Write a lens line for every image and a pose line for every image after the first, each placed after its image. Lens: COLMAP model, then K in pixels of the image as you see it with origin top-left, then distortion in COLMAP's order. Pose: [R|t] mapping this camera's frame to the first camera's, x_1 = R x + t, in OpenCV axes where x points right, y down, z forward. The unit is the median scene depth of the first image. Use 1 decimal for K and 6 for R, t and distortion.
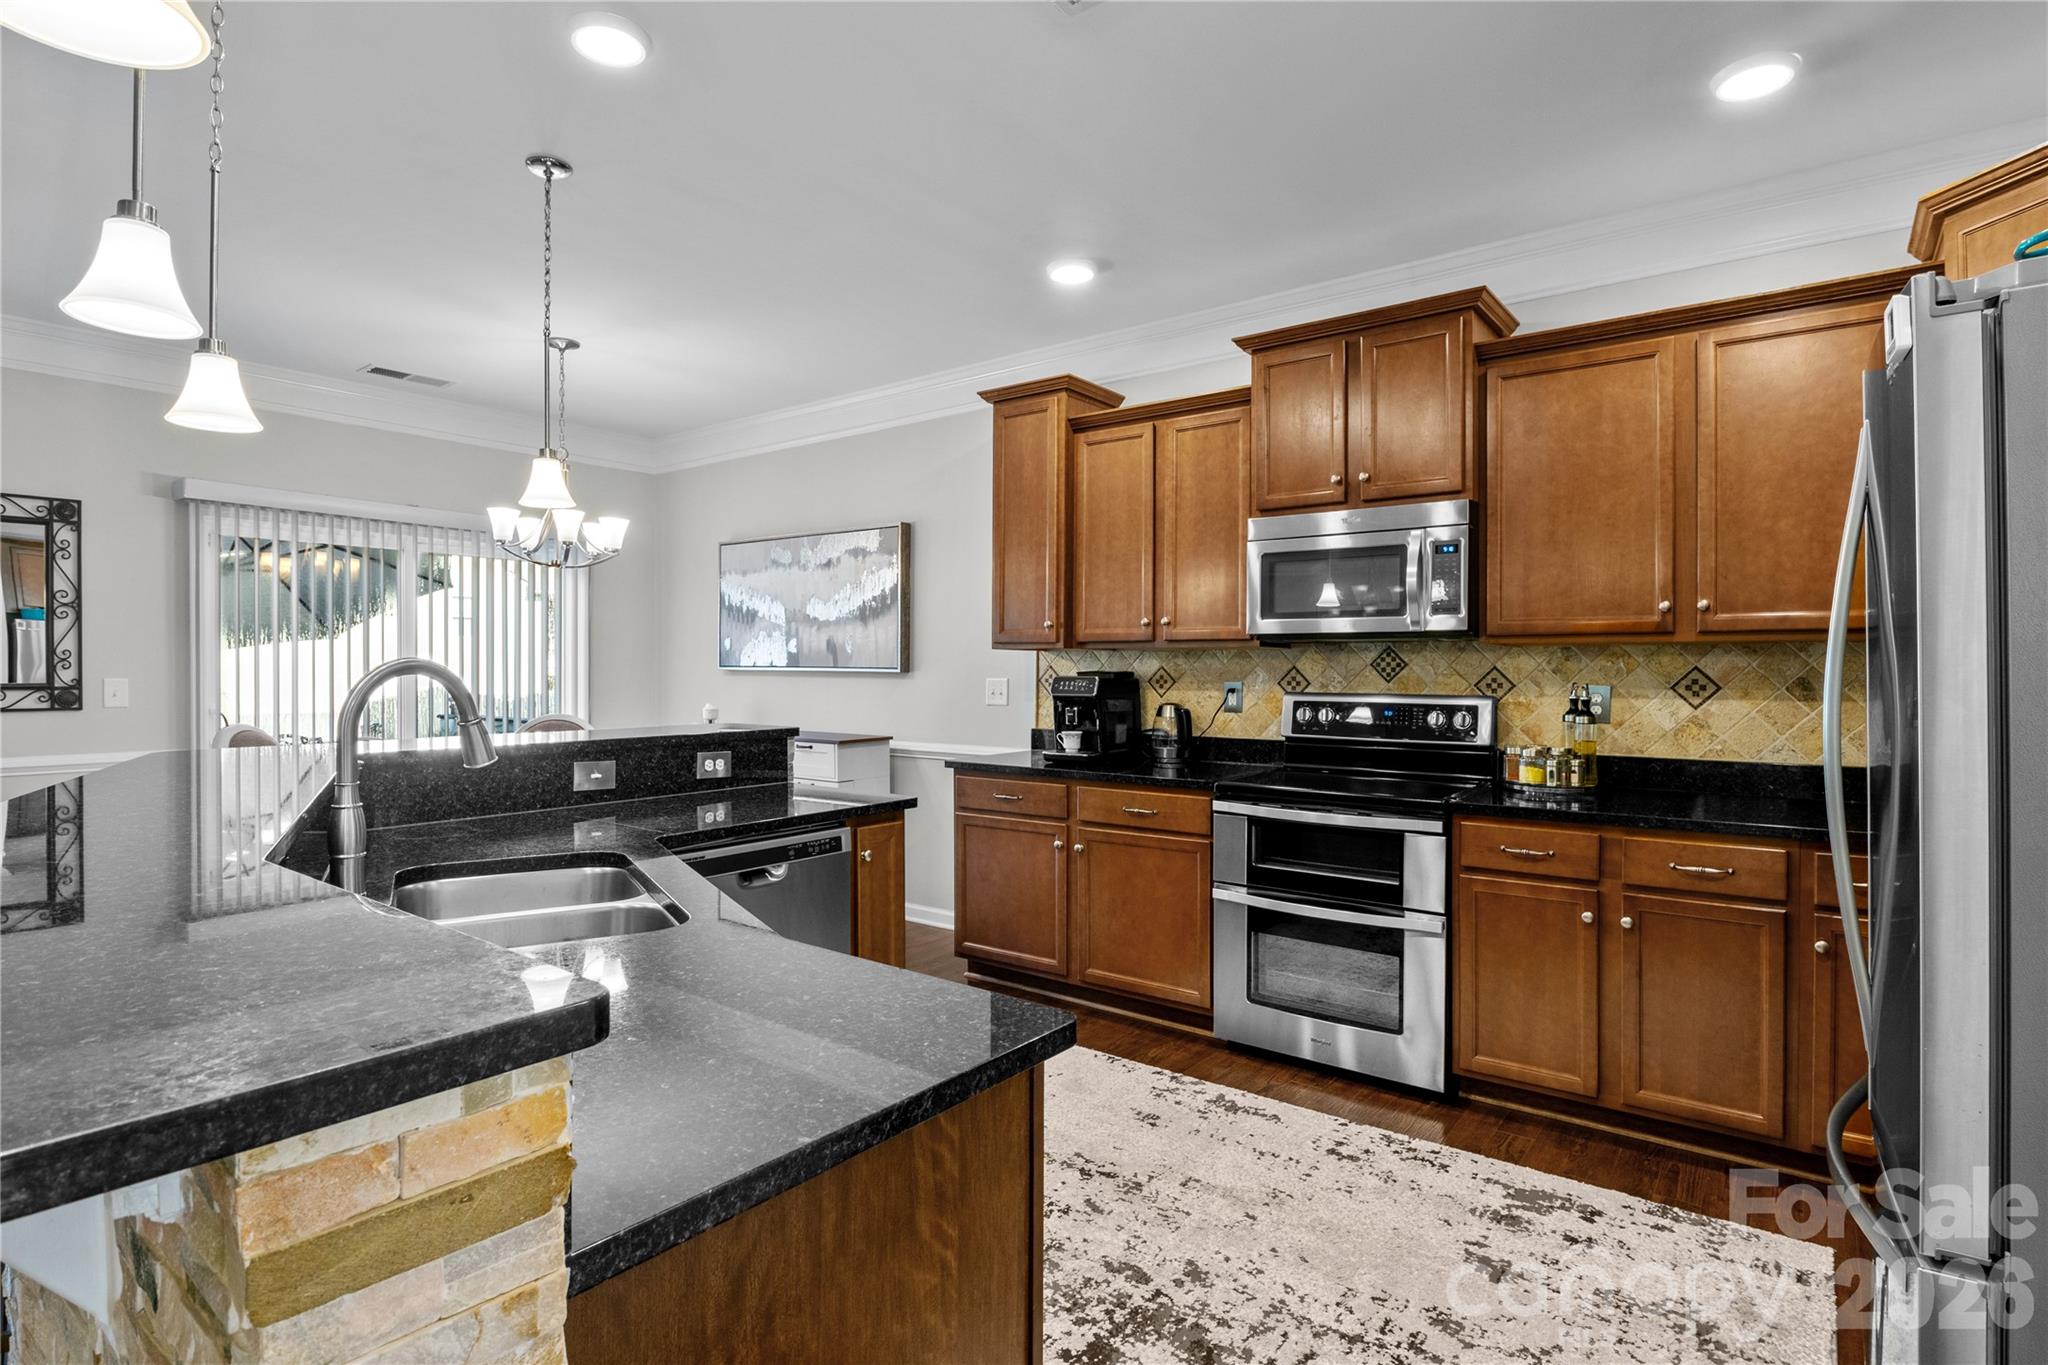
lens RADIAL K [[1025.9, 0, 1033.8], [0, 1025.9, 680.3], [0, 0, 1]] dist [-0.014078, -0.000753]
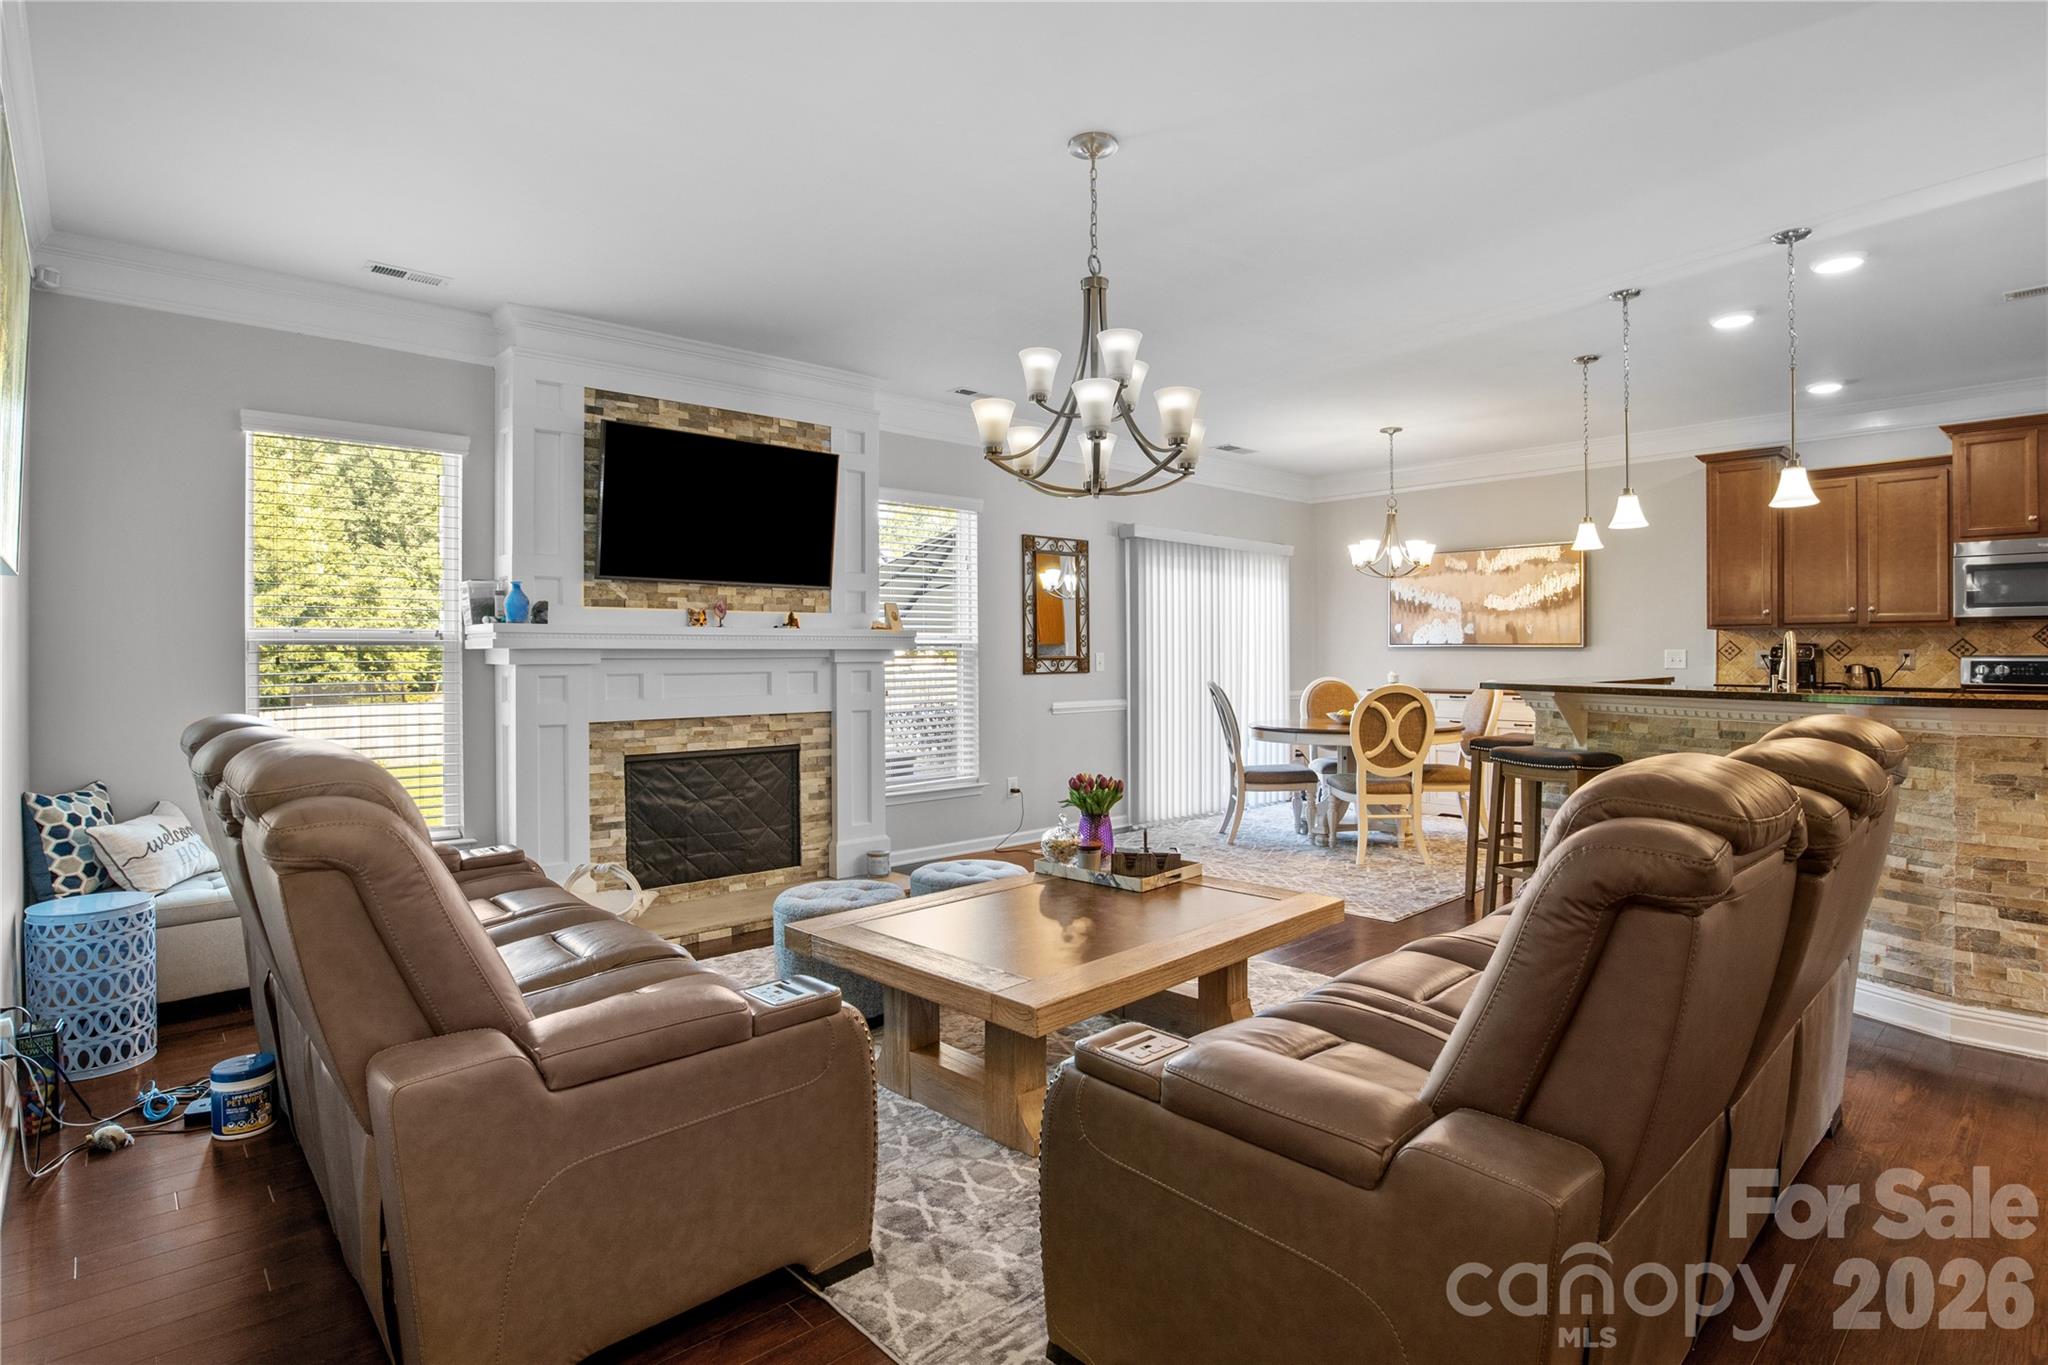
lens RADIAL K [[1030.2, 0, 1047.2], [0, 1030.2, 660.2], [0, 0, 1]] dist [-0.020854, 0.000763]
pose [[0.987080, -0.005265, -0.160143, -0.818154], [0.004392, 0.999974, -0.005804, 0.020533], [0.160169, 0.005026, 0.987077, -0.662685]]
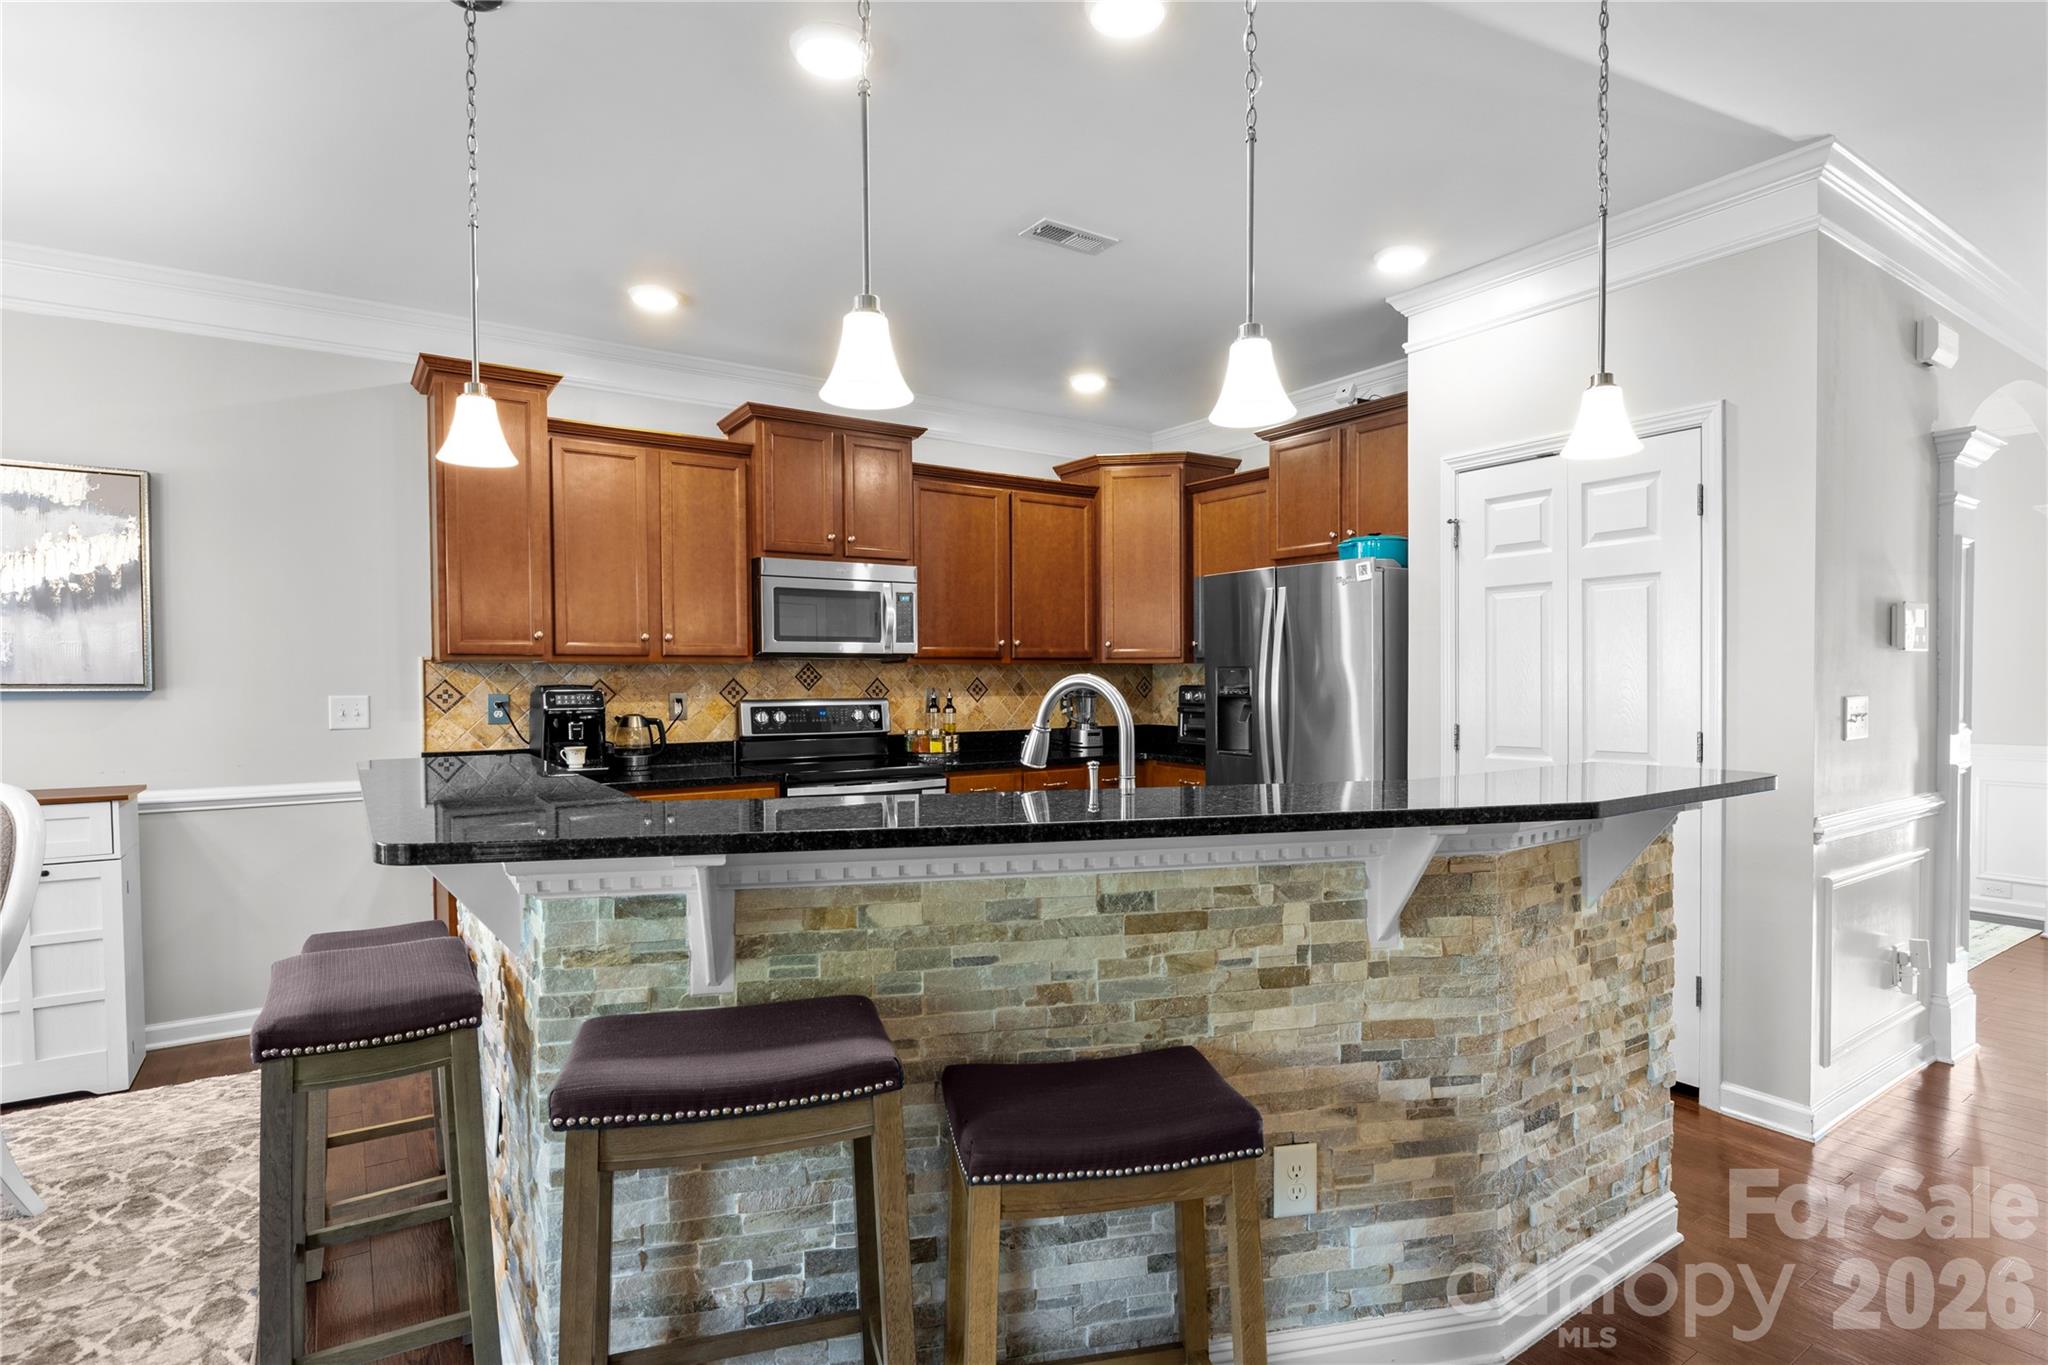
lens RADIAL K [[1021.9, 0, 1032.8], [0, 1021.9, 703.7], [0, 0, 1]] dist [-0.010563, -0.000547]
pose [[0.312929, -0.028900, 0.949337, -0.761425], [0.016120, 0.999555, 0.025115, -0.008512], [-0.949640, 0.007445, 0.313255, 0.293350]]
